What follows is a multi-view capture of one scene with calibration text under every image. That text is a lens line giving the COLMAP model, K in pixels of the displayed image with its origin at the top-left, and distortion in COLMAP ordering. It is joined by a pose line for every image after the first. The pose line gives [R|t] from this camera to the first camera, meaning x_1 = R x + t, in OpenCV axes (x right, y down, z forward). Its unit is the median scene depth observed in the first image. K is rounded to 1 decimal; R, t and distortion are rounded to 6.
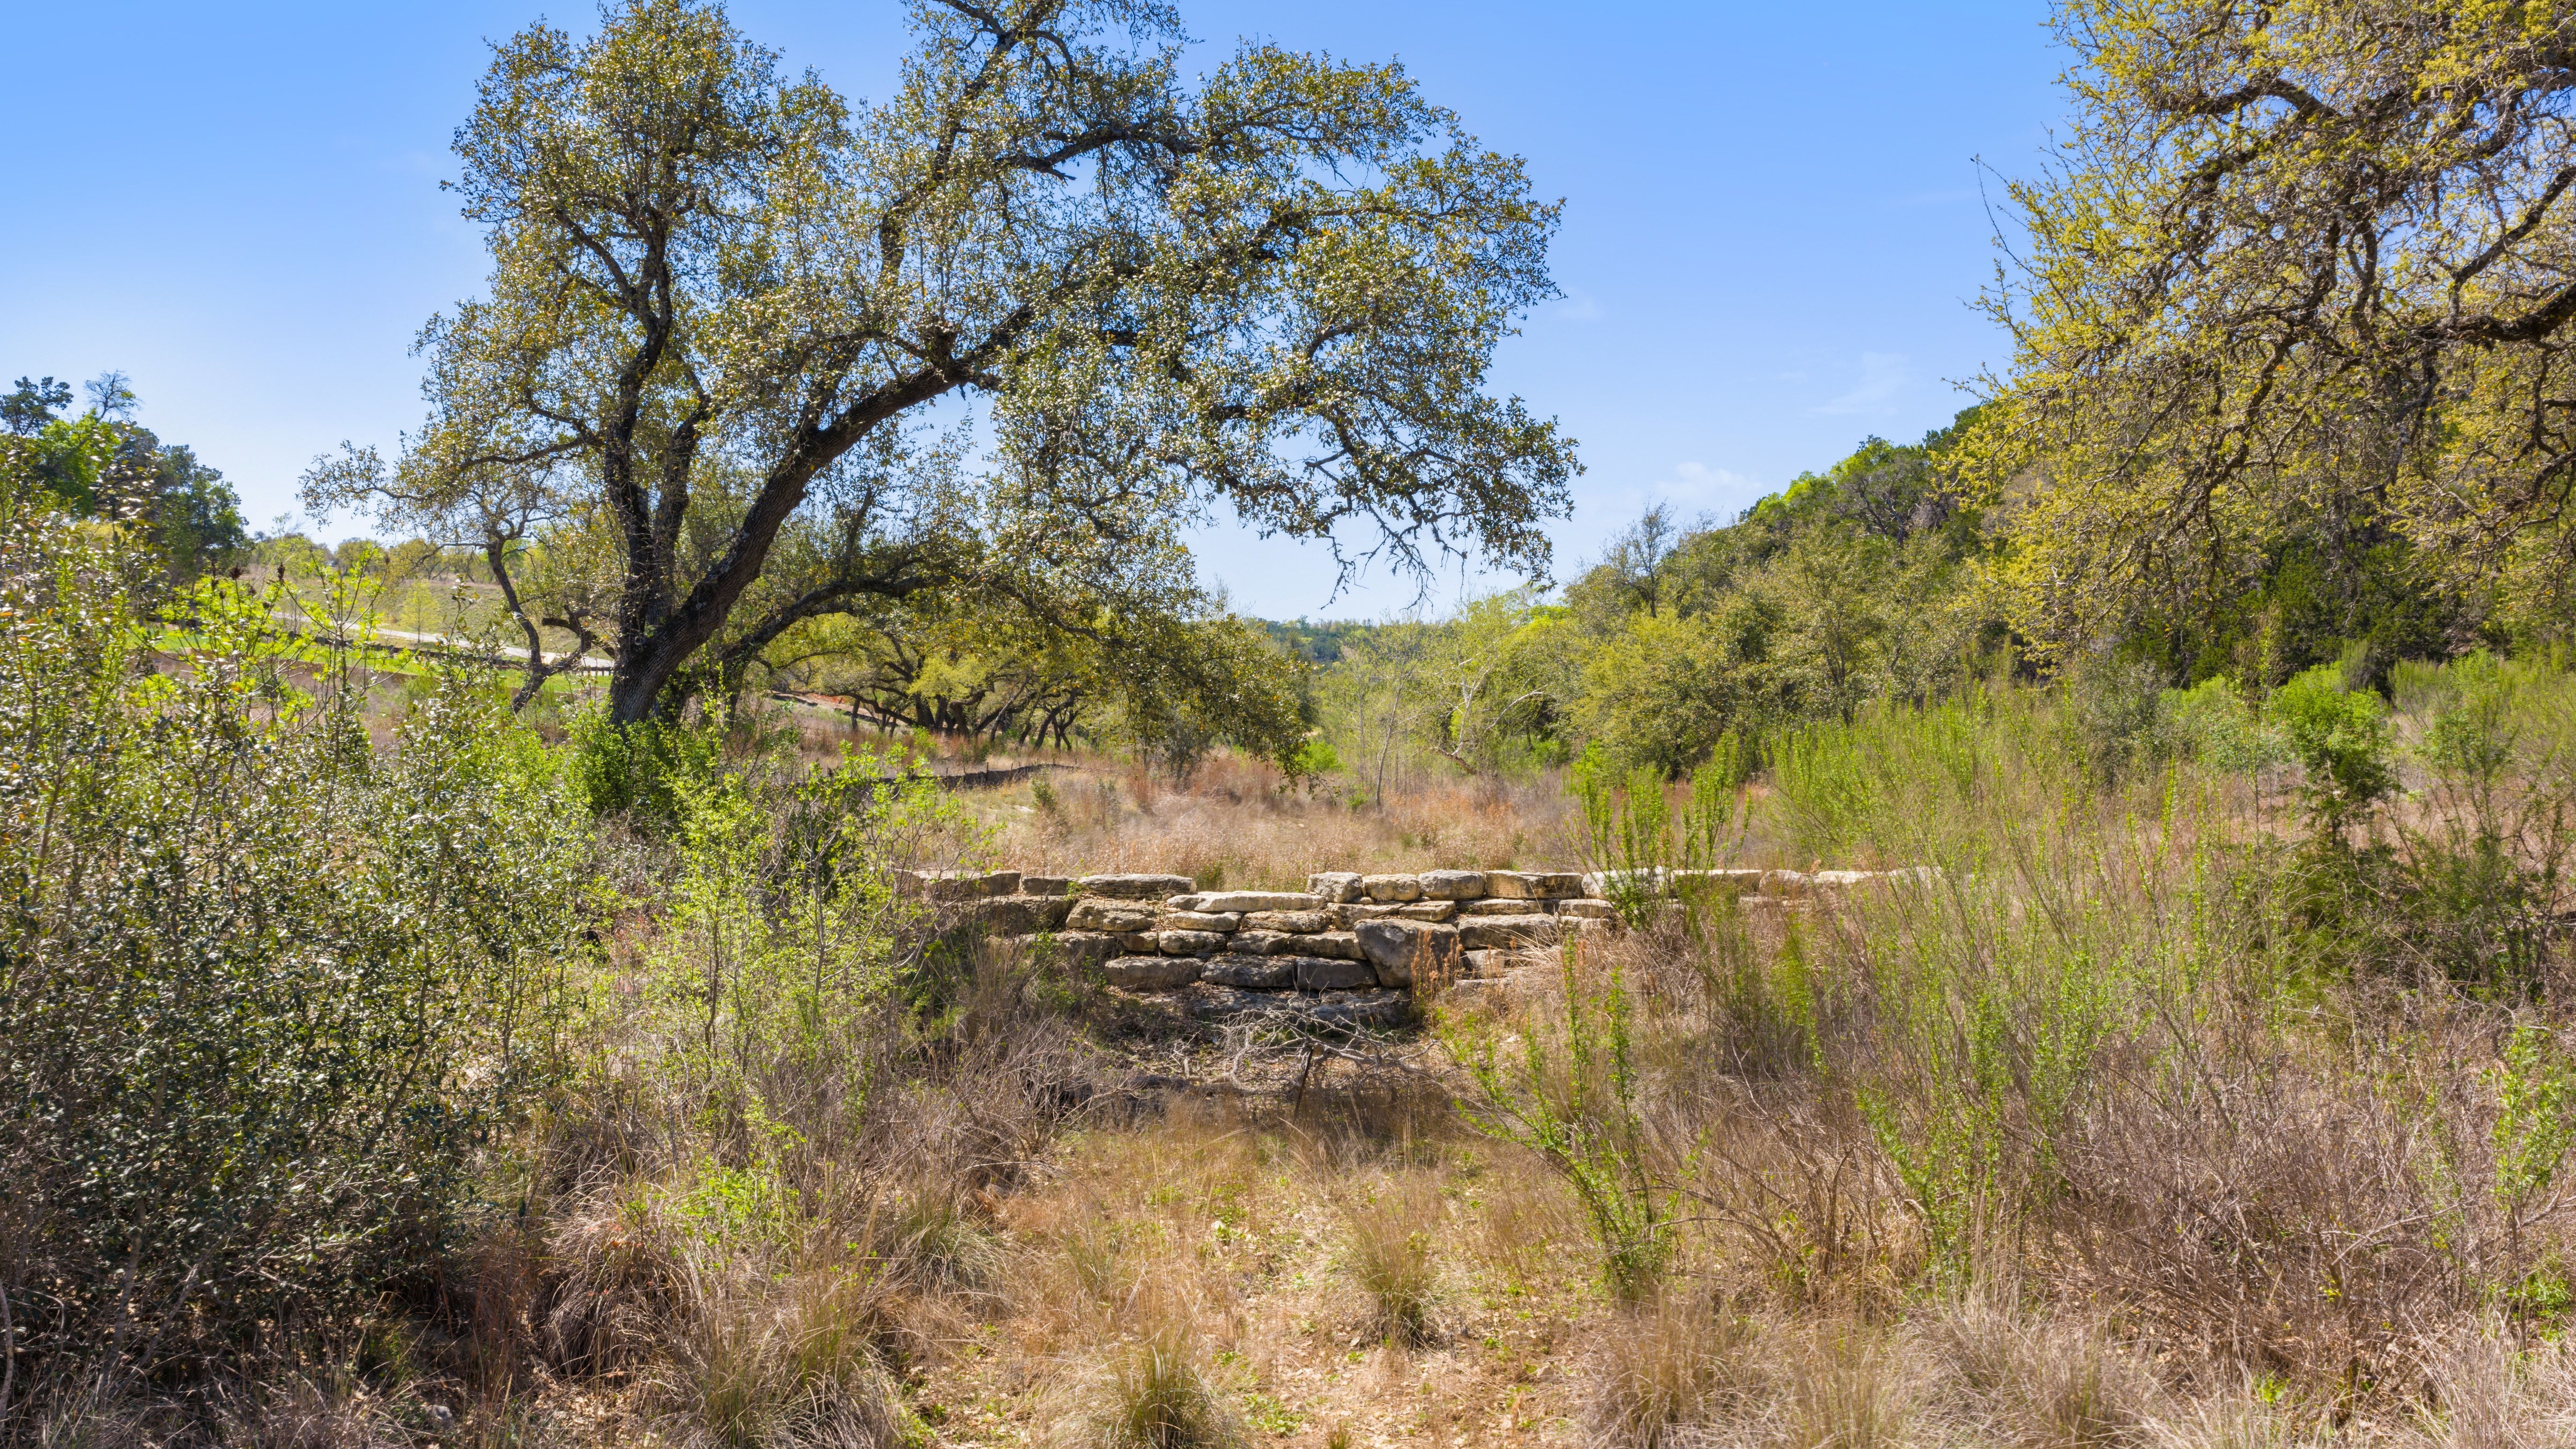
lens RADIAL K [[2149.8, 0, 1288.0], [0, 2149.8, 724.5], [0, 0, 1]] dist [0.009994, -0.014140]
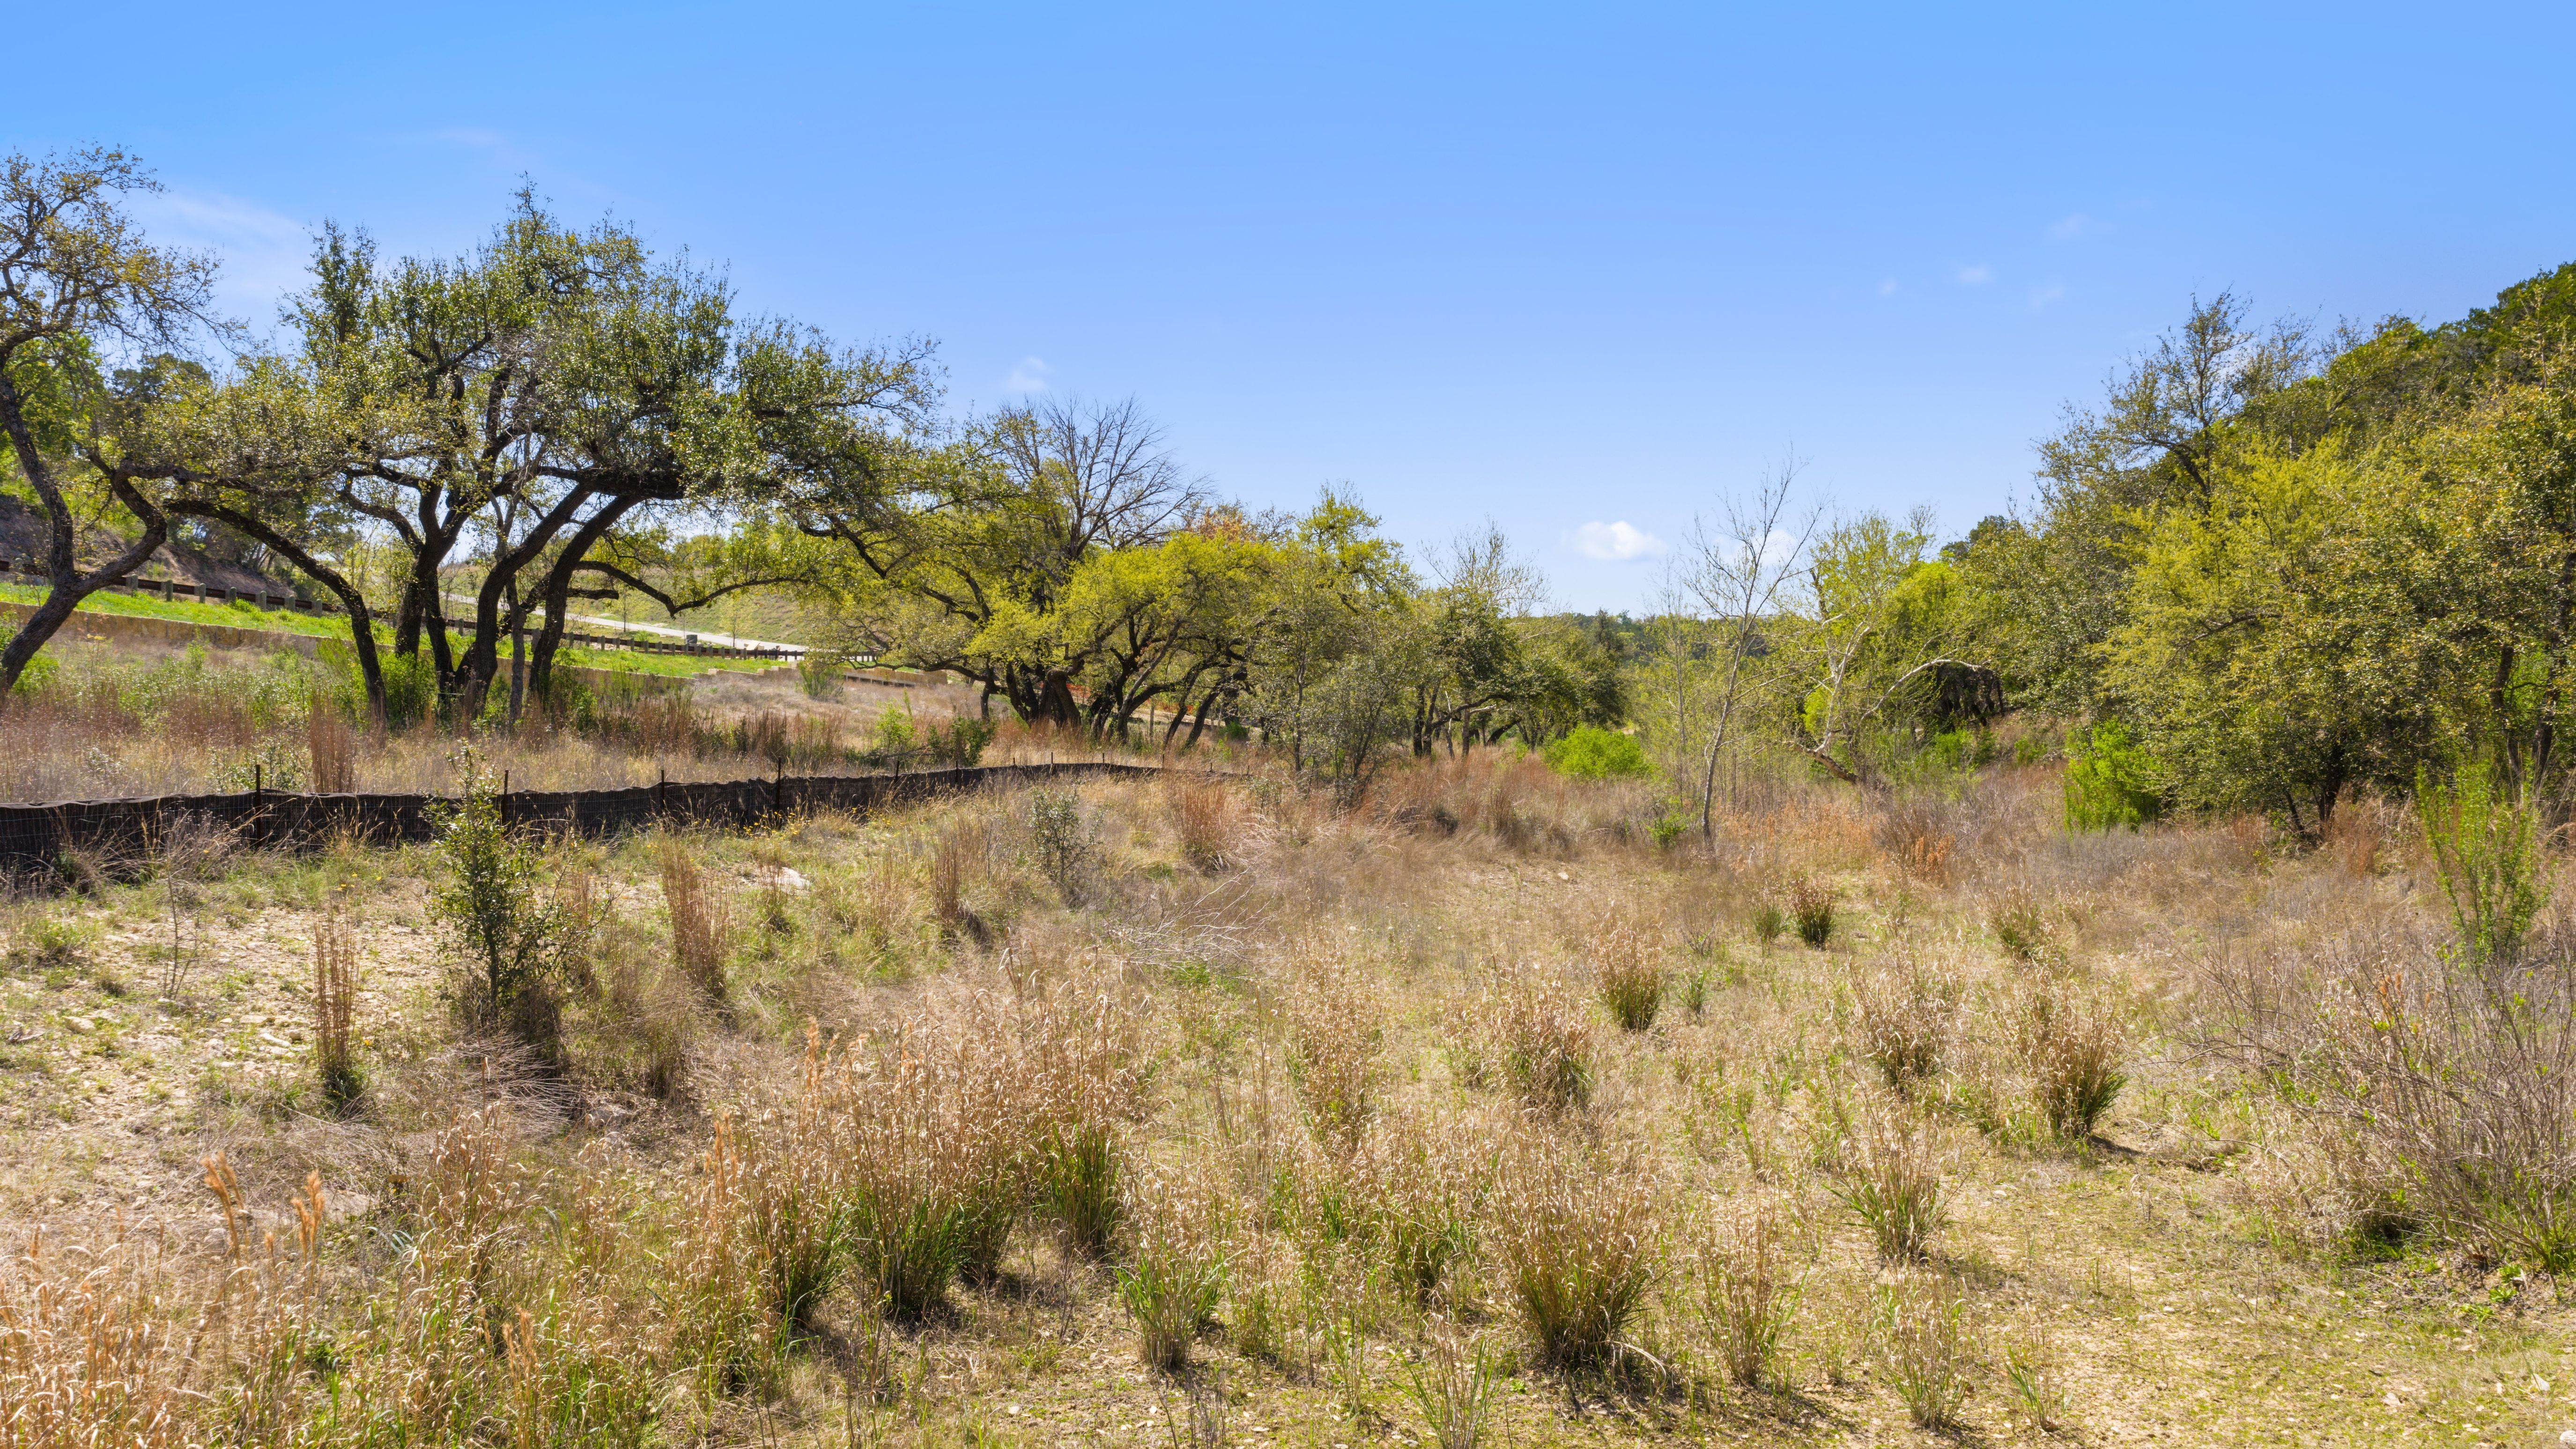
lens RADIAL K [[2149.8, 0, 1288.0], [0, 2149.8, 724.5], [0, 0, 1]] dist [0.009994, -0.014140]
pose [[0.988808, -0.003741, -0.149145, 0.017478], [0.003606, 0.999993, -0.001175, 0.008082], [0.149148, 0.000624, 0.988815, 0.419036]]
